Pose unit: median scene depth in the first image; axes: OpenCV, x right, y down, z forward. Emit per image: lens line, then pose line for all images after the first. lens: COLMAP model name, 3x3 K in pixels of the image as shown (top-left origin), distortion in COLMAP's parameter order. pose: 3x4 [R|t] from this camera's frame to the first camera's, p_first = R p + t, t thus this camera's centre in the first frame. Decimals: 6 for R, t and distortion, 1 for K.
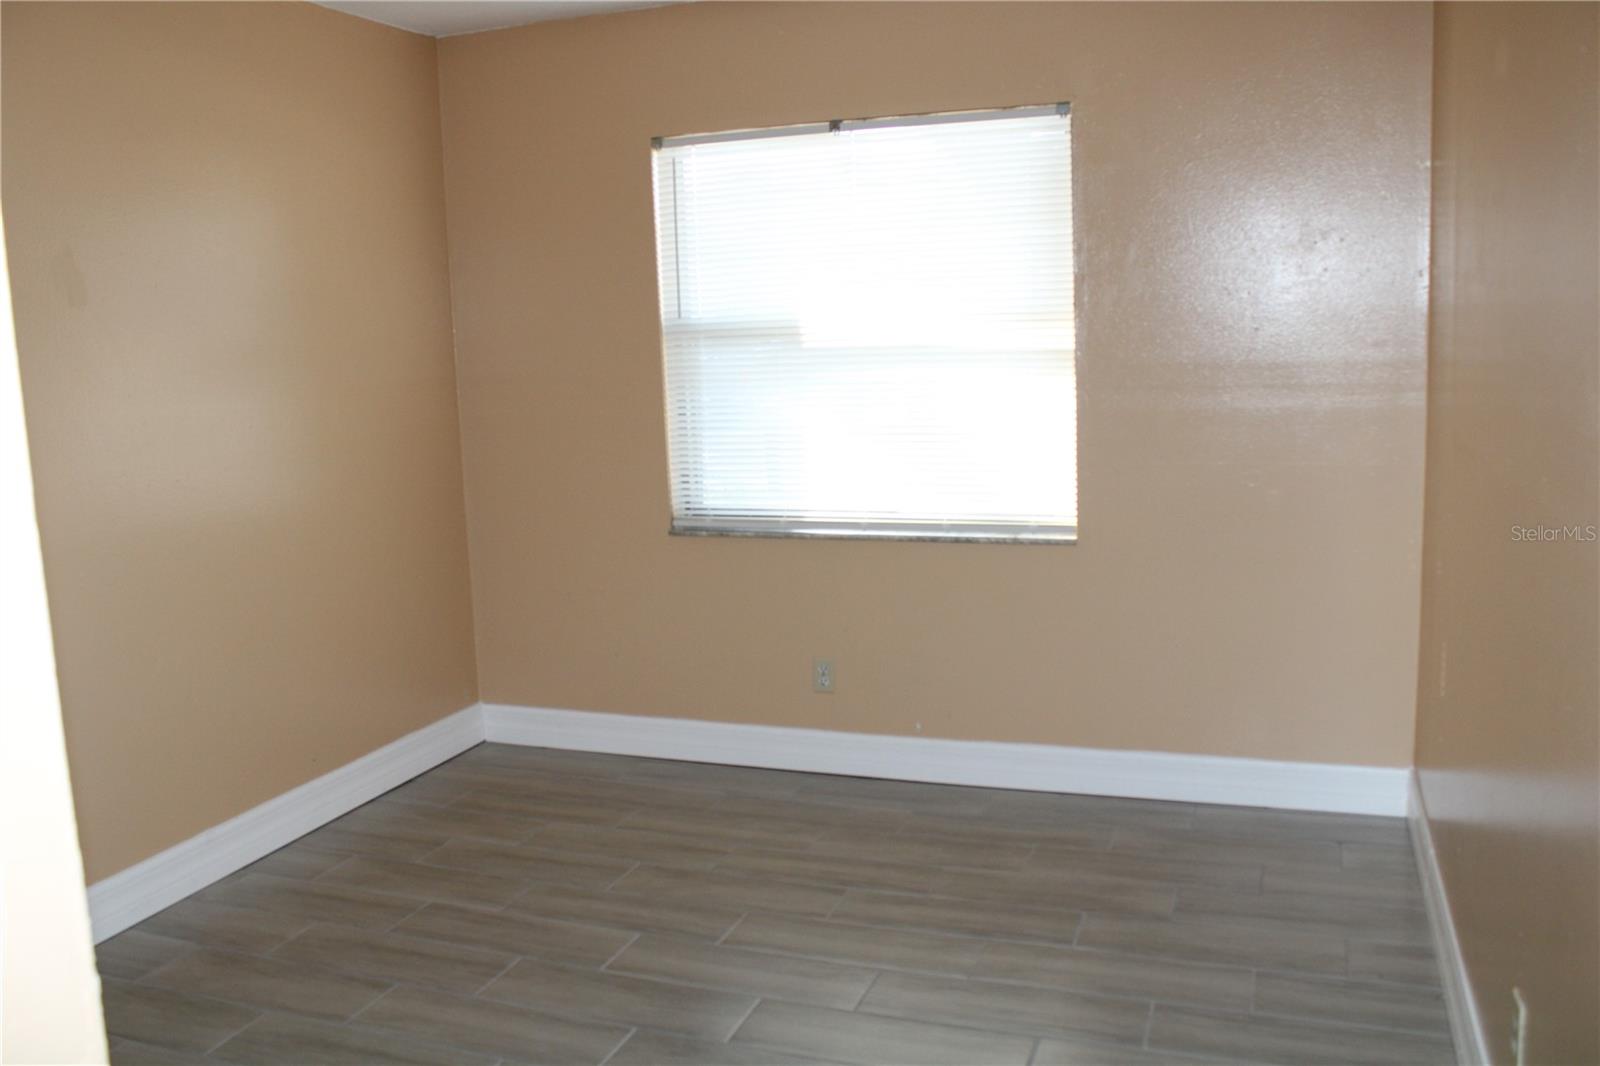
lens RADIAL K [[1364.3, 0, 800.0], [0, 1364.3, 533.0], [0, 0, 1]] dist [-0.090765, 0.180983]
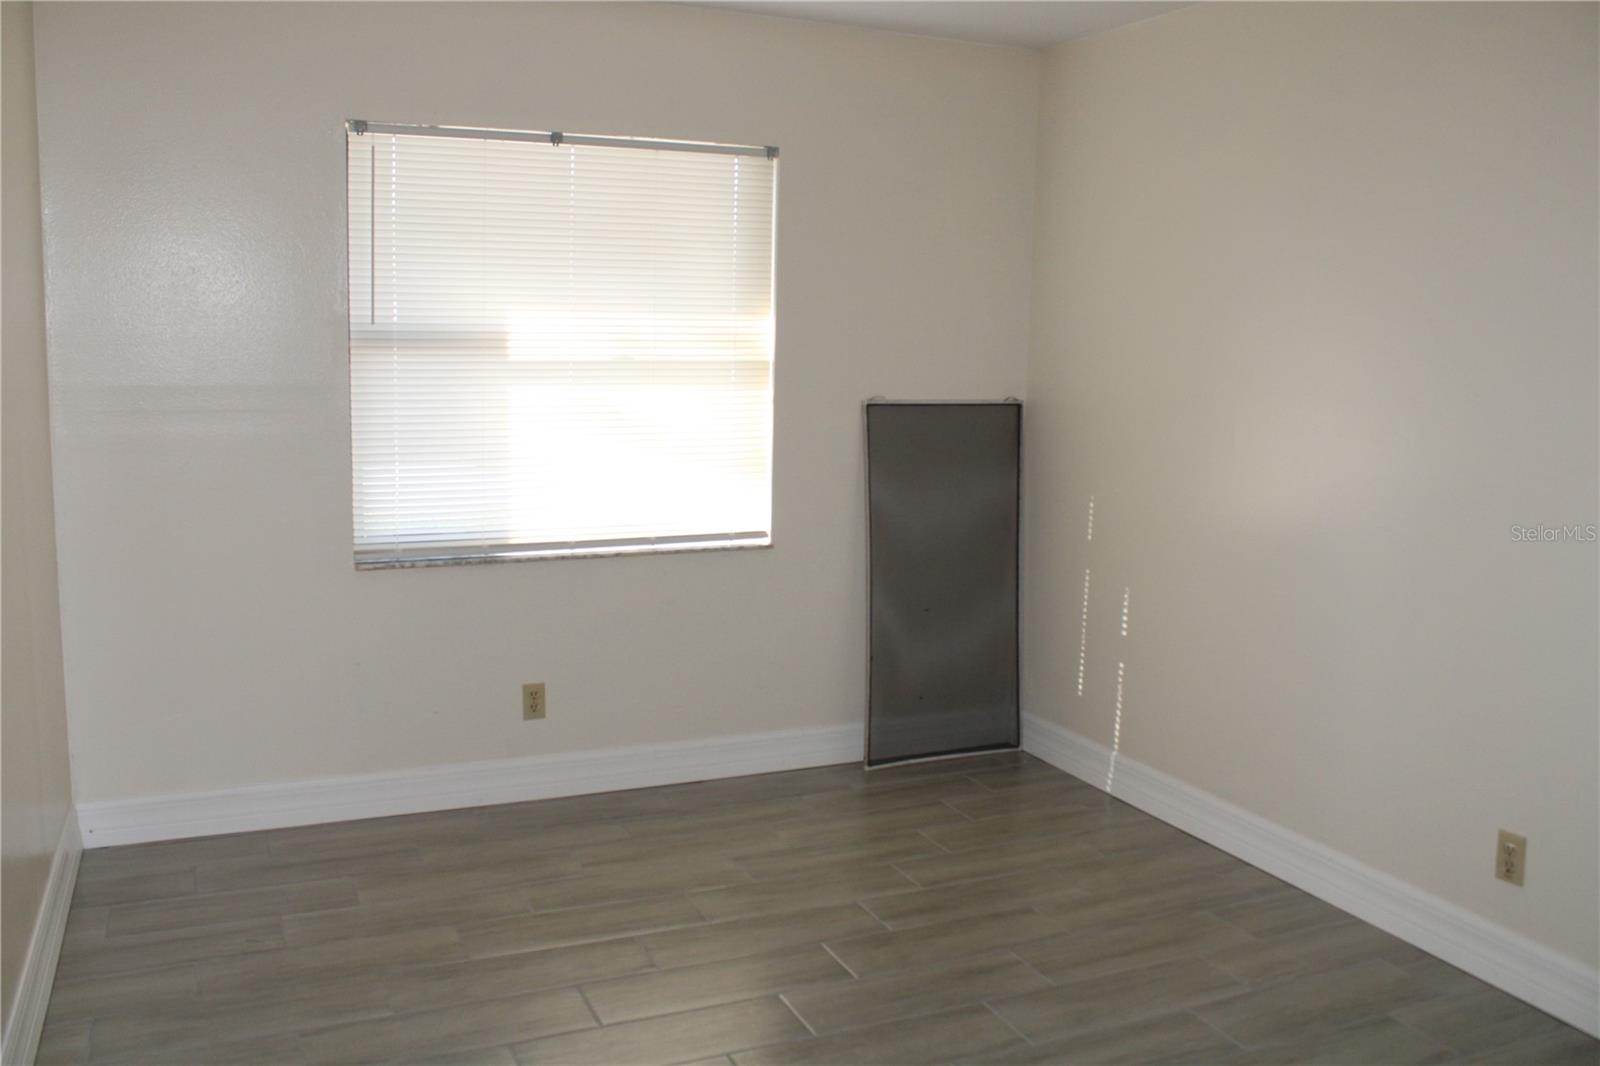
lens RADIAL K [[1339.5, 0, 799.8], [0, 1339.5, 516.9], [0, 0, 1]] dist [-0.167546, 0.169380]
pose [[0.715364, -0.044857, 0.697311, -0.503611], [0.065833, 0.997825, -0.003349, -0.010741], [-0.695644, 0.048302, 0.716761, 0.198301]]
